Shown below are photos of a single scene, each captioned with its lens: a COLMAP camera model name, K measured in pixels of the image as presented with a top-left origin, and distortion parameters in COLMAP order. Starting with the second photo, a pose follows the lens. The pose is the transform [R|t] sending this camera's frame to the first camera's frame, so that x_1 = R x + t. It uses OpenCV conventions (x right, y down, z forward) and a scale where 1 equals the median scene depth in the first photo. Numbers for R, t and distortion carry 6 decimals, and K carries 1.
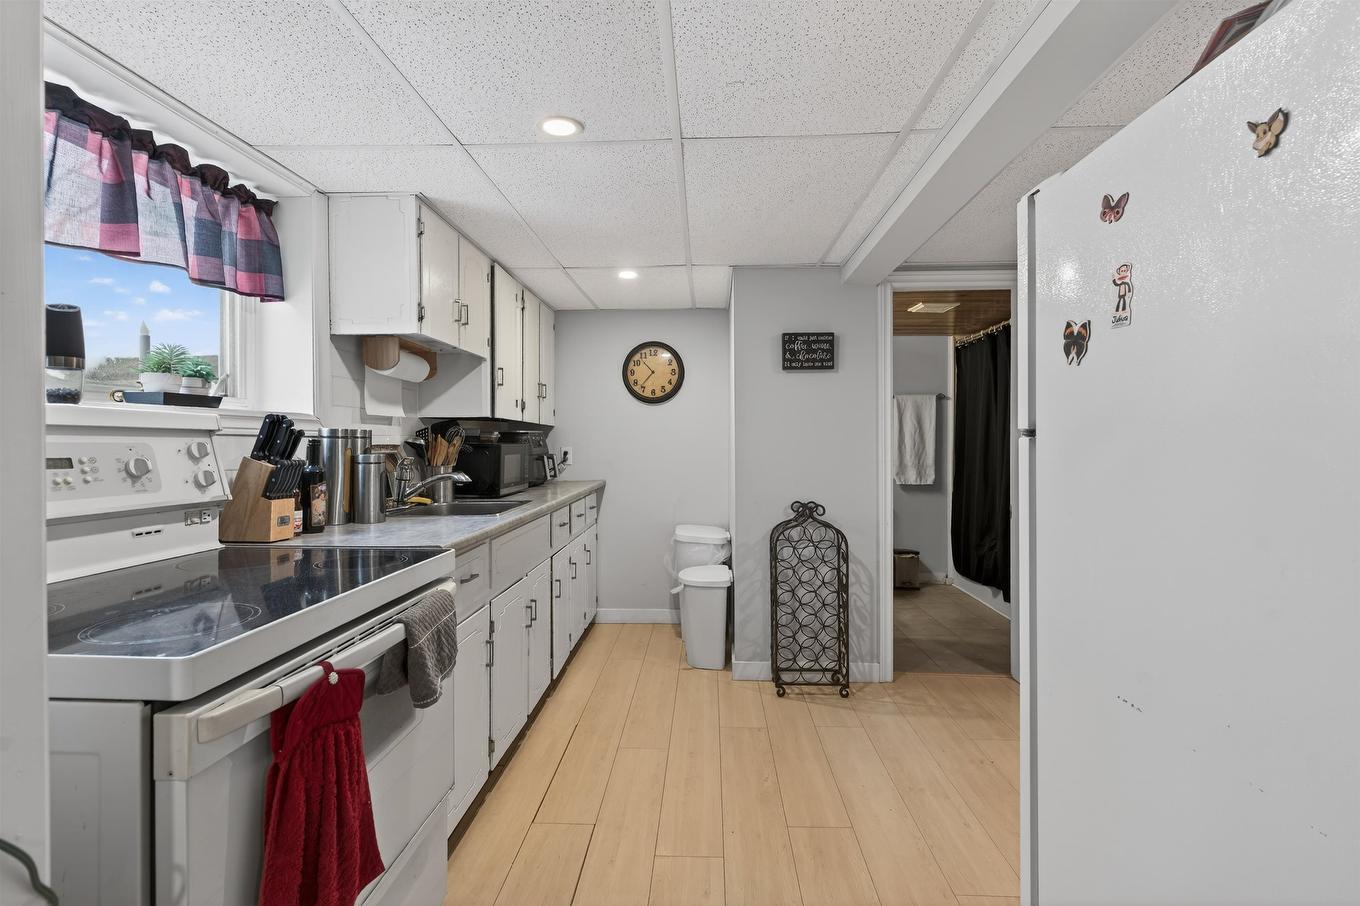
lens RADIAL K [[608.4, 0, 679.4], [0, 608.4, 433.0], [0, 0, 1]] dist [0.000626, 0.000129]
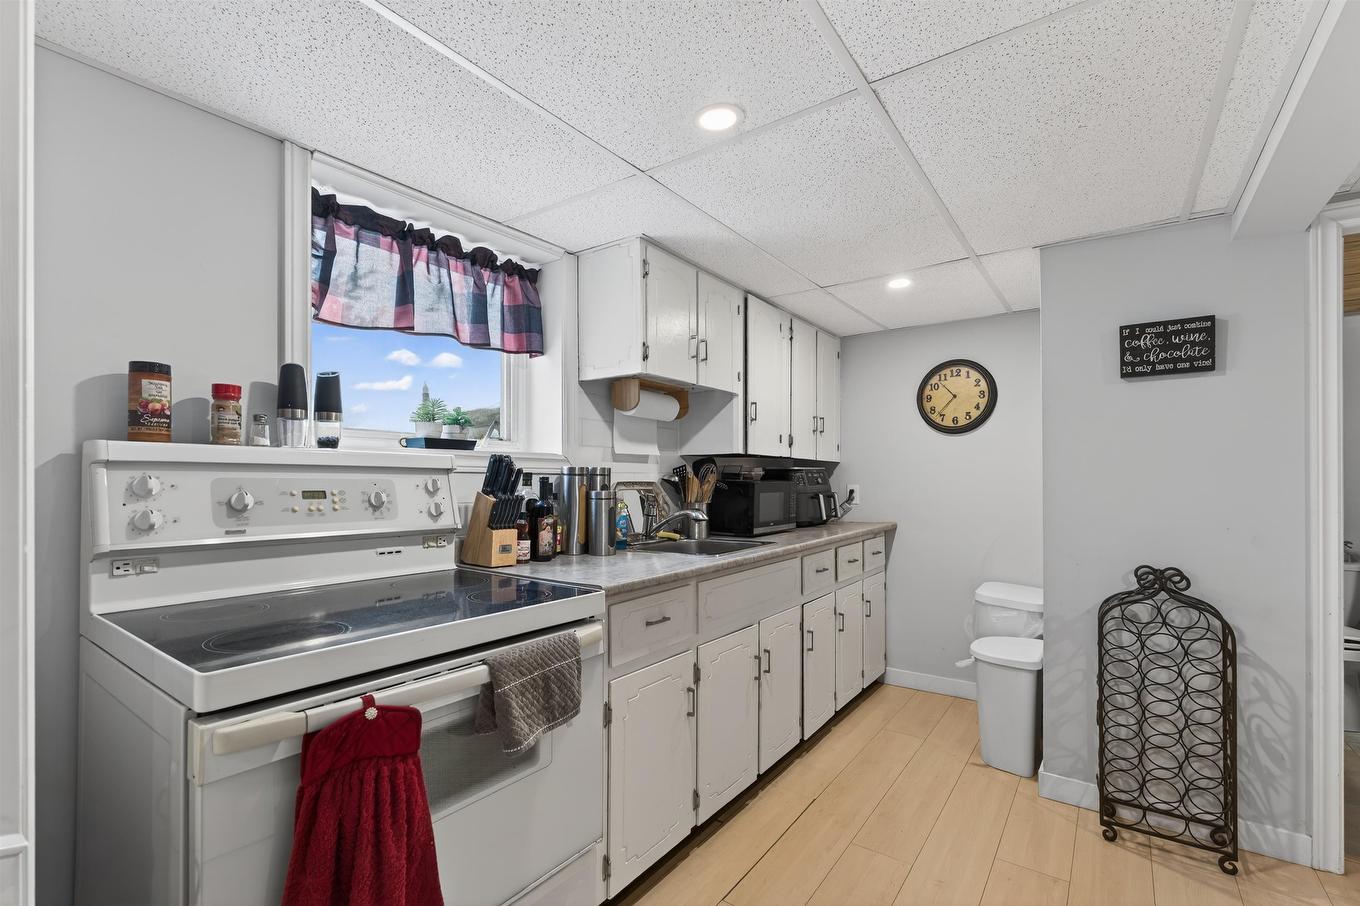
lens RADIAL K [[601.1, 0, 680.2], [0, 601.1, 470.9], [0, 0, 1]] dist [-0.001882, -0.000727]
pose [[0.838080, -0.005354, -0.545521, 0.153812], [0.005842, 0.999983, -0.000840, 0.002230], [0.545516, -0.002483, 0.838097, 0.170684]]
